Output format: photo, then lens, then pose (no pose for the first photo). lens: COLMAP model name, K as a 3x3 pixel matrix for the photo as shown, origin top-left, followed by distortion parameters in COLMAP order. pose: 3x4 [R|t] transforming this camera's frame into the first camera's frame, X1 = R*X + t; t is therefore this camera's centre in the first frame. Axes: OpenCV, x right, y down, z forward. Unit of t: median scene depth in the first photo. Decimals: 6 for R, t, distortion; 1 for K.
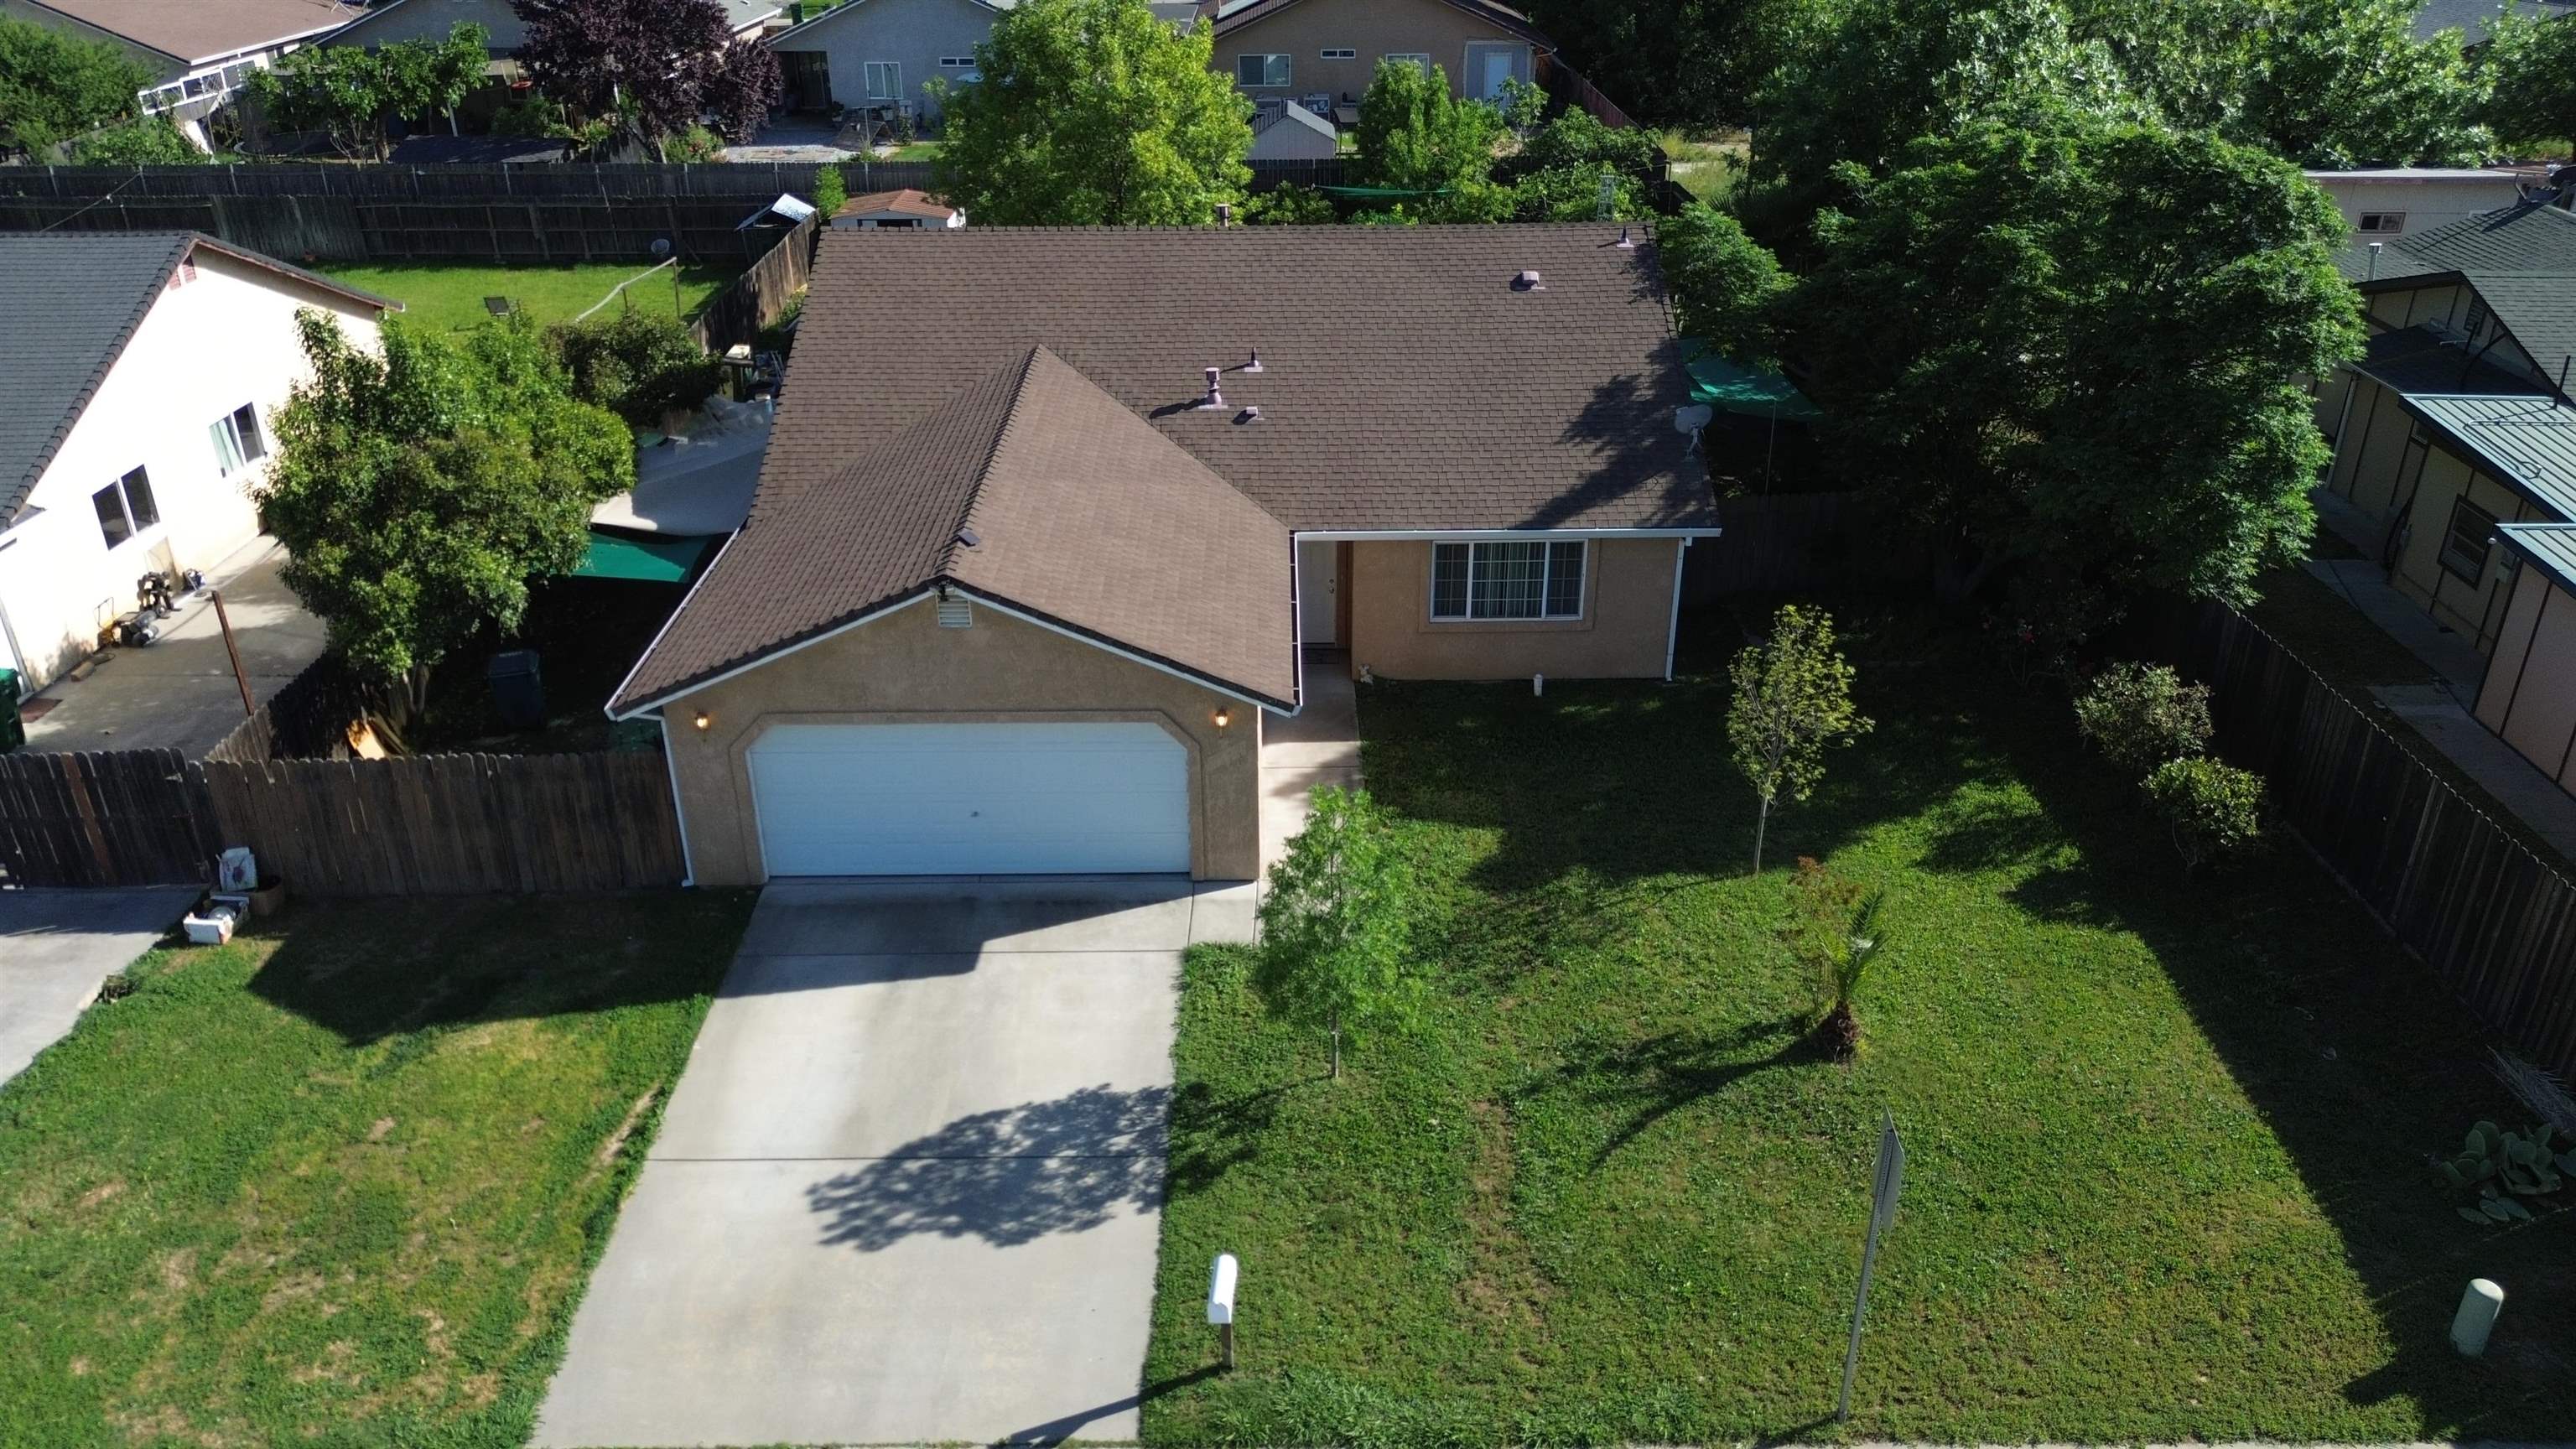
lens RADIAL K [[1851.9, 0, 1288.0], [0, 1851.9, 724.5], [0, 0, 1]] dist [0.061323, -0.050407]
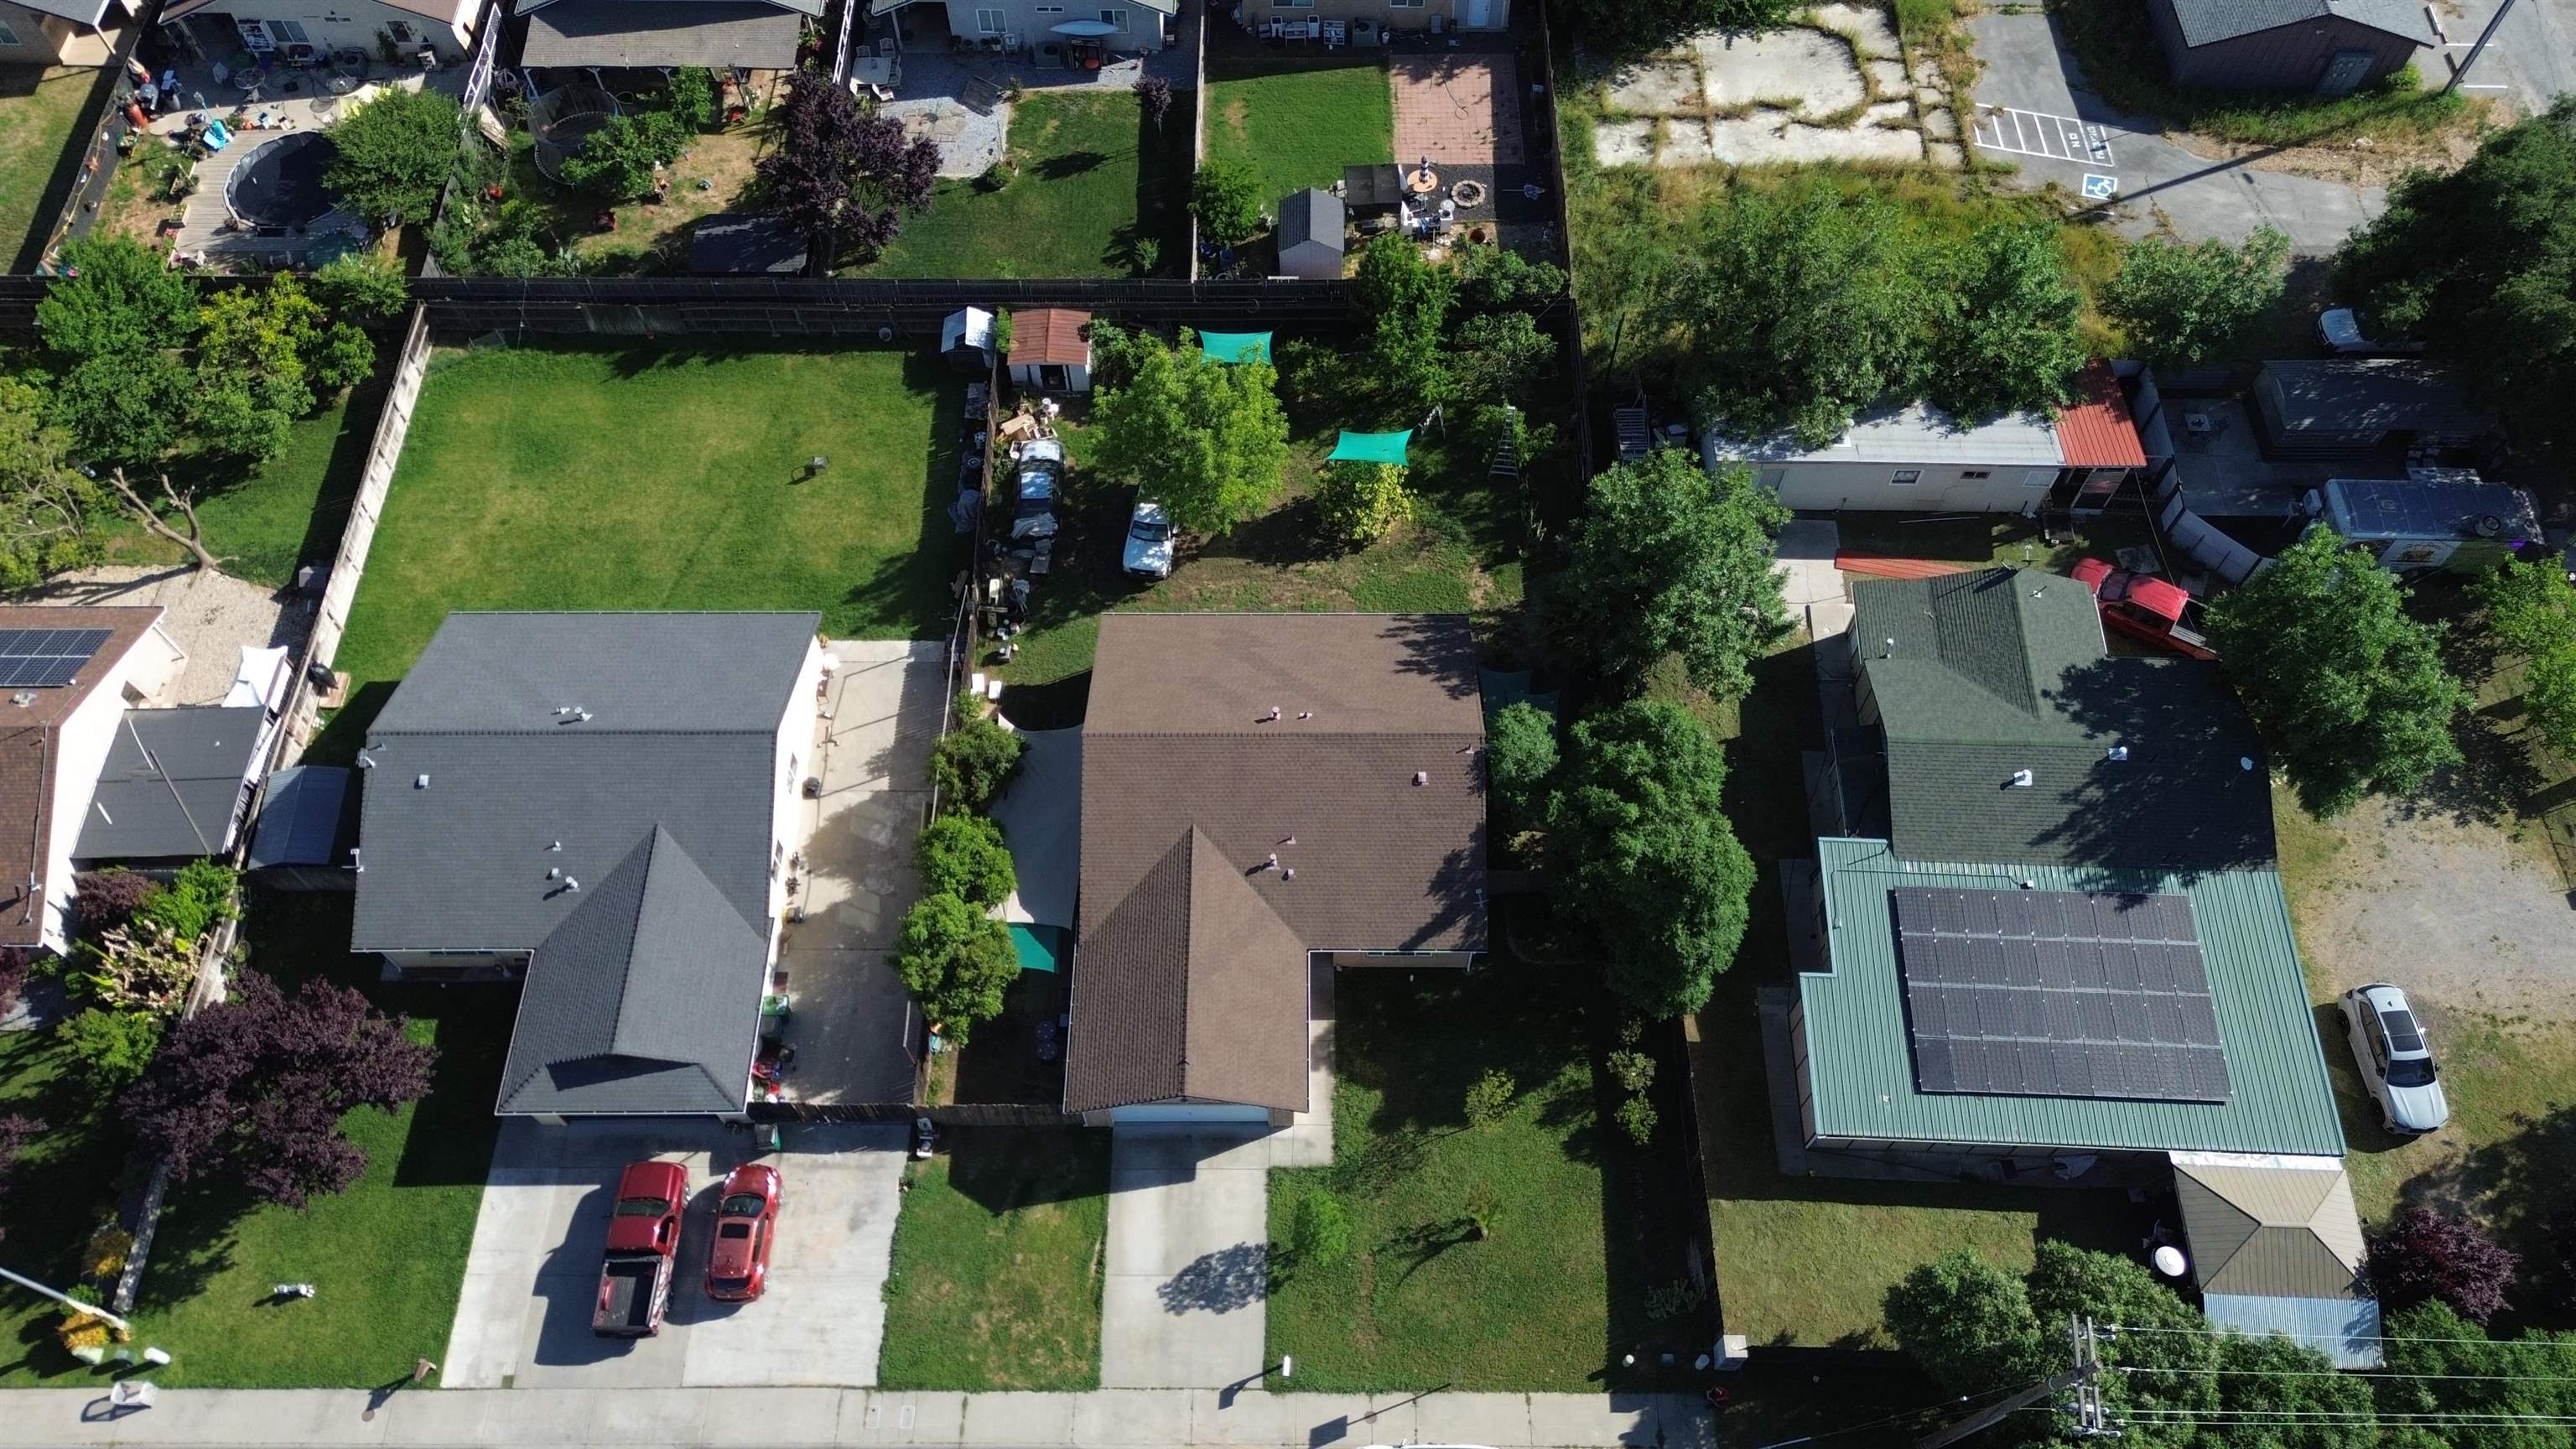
lens RADIAL K [[1851.9, 0, 1288.0], [0, 1851.9, 724.5], [0, 0, 1]] dist [0.061323, -0.050407]
pose [[0.999853, 0.004550, -0.016559, 0.019978], [0.005149, 0.840471, 0.541832, -2.077730], [0.016383, -0.541838, 0.840323, -1.069133]]
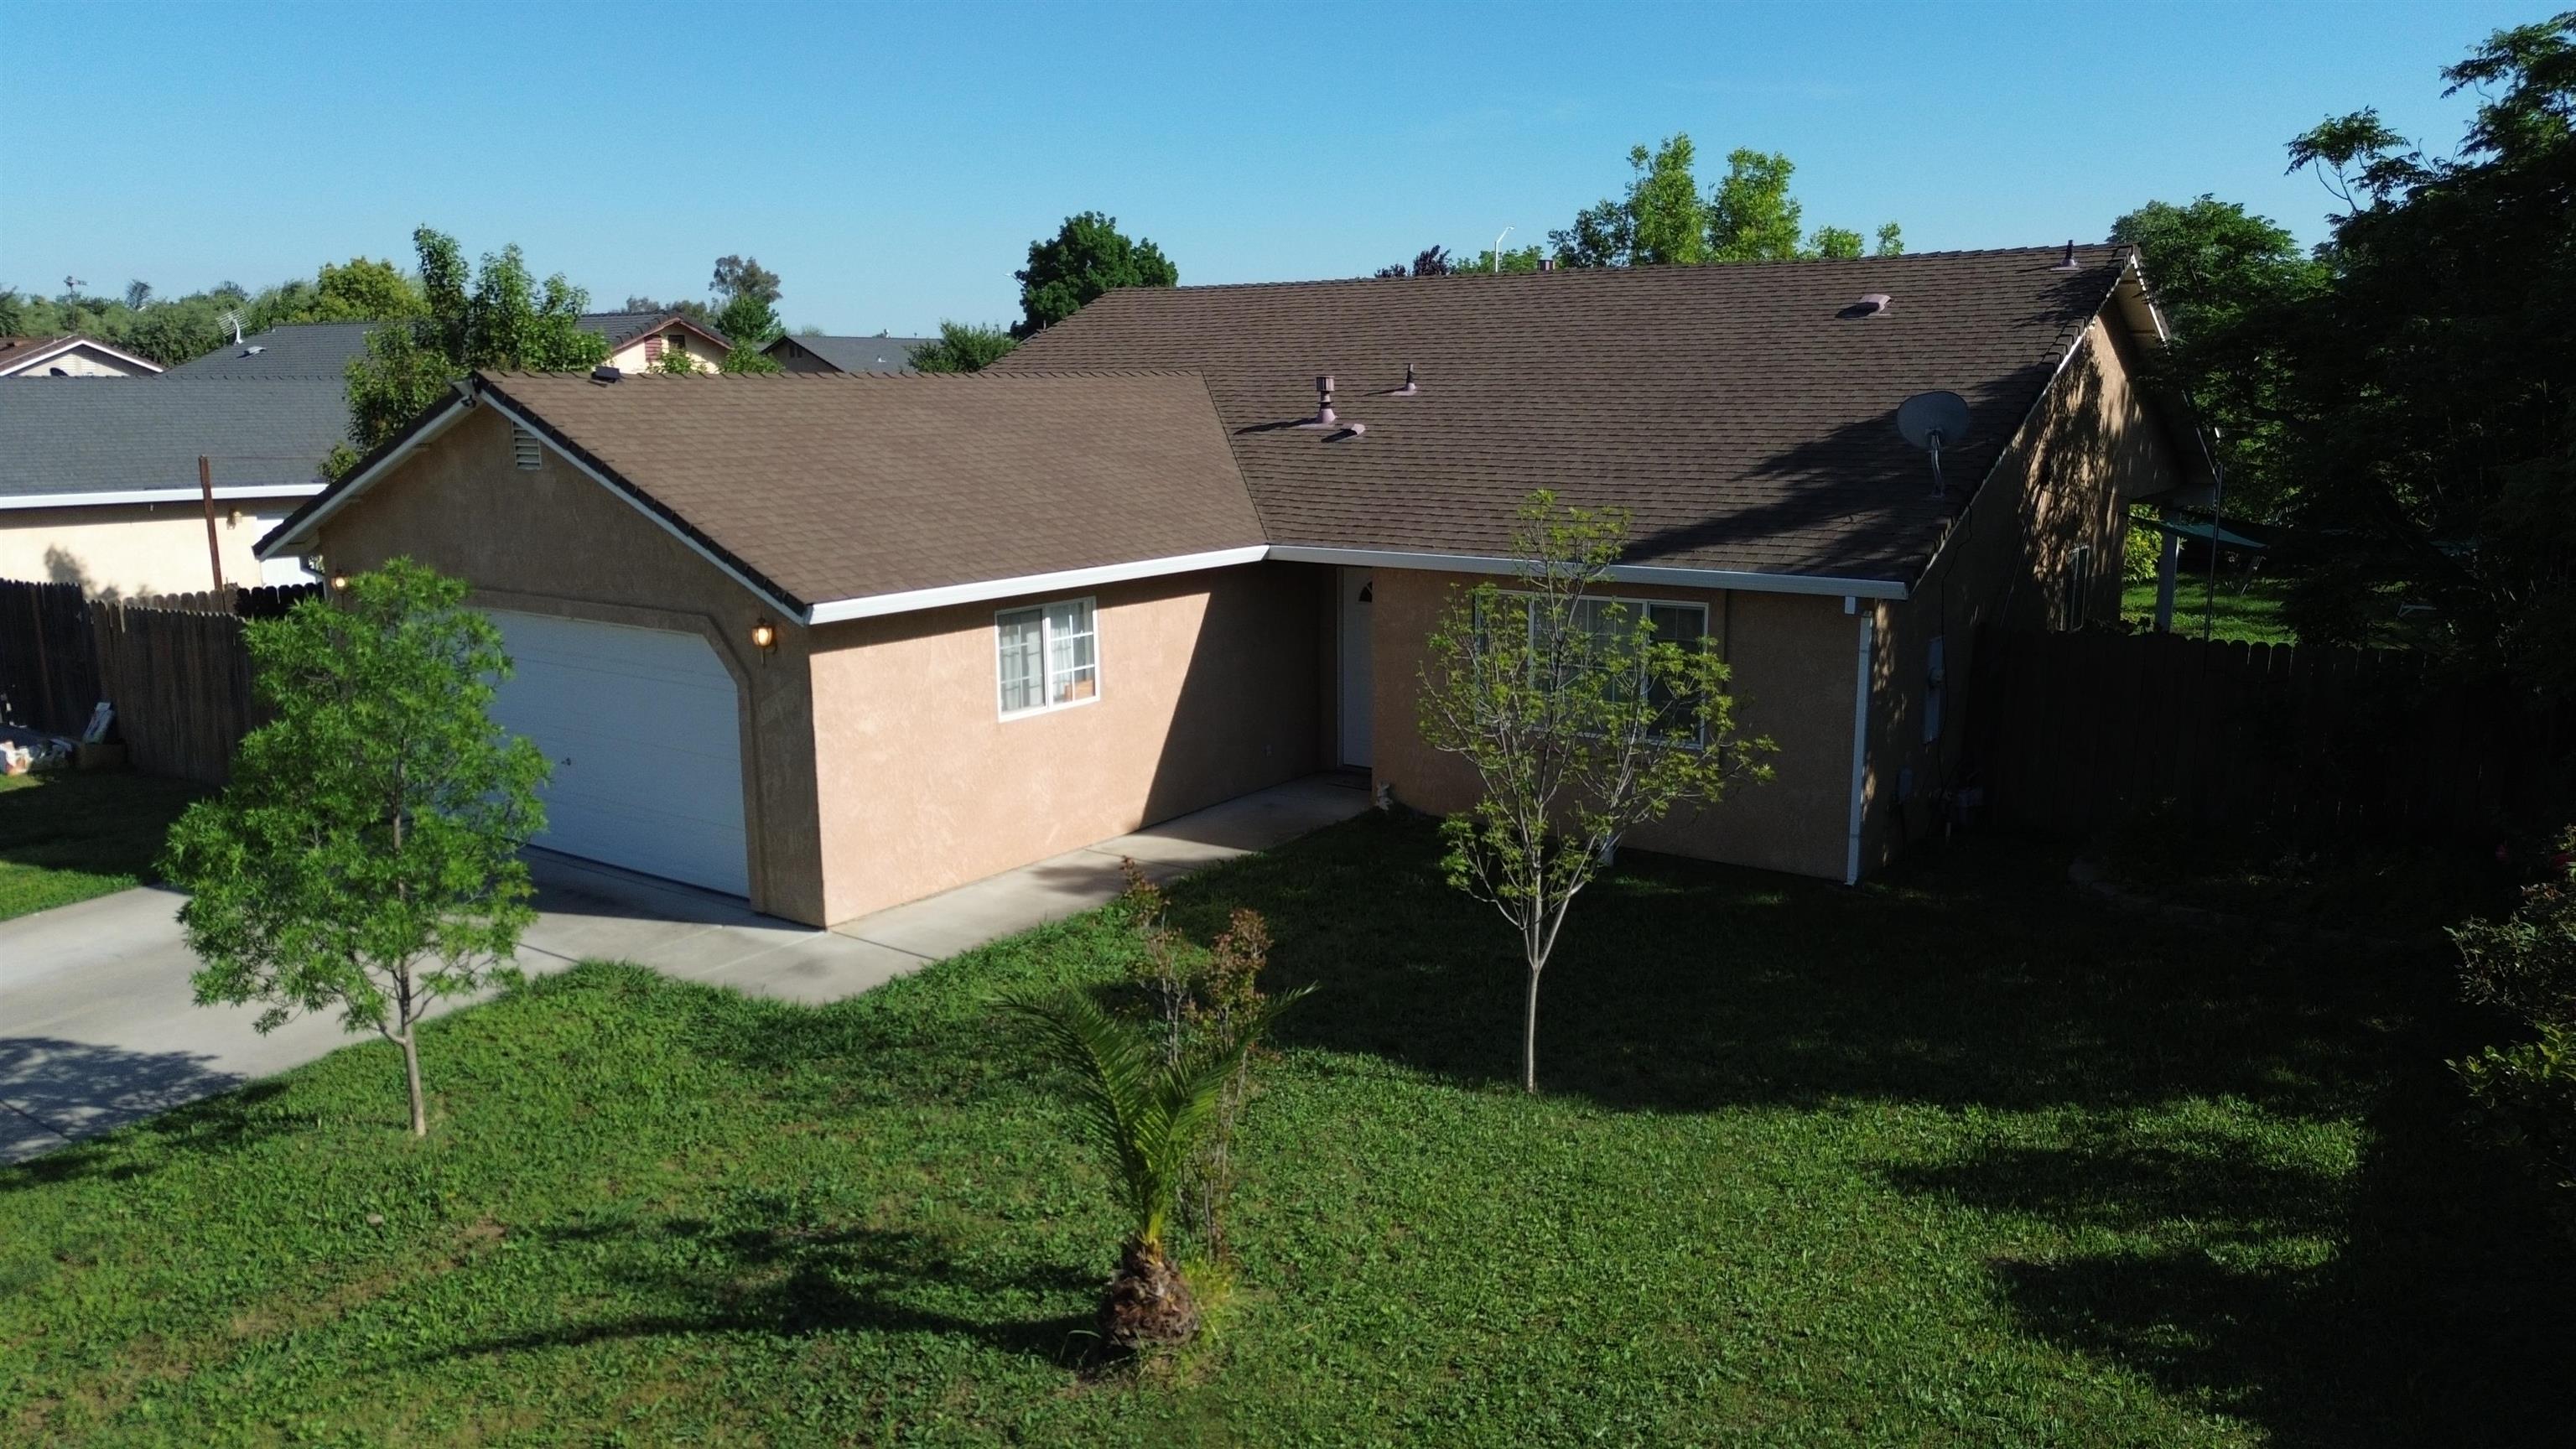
lens RADIAL K [[1851.9, 0, 1288.0], [0, 1851.9, 724.5], [0, 0, 1]] dist [0.061323, -0.050407]
pose [[0.807003, 0.109038, -0.580394, 0.512970], [-0.265678, 0.944766, -0.191917, 0.107051], [0.527410, 0.309075, 0.791398, 0.617661]]
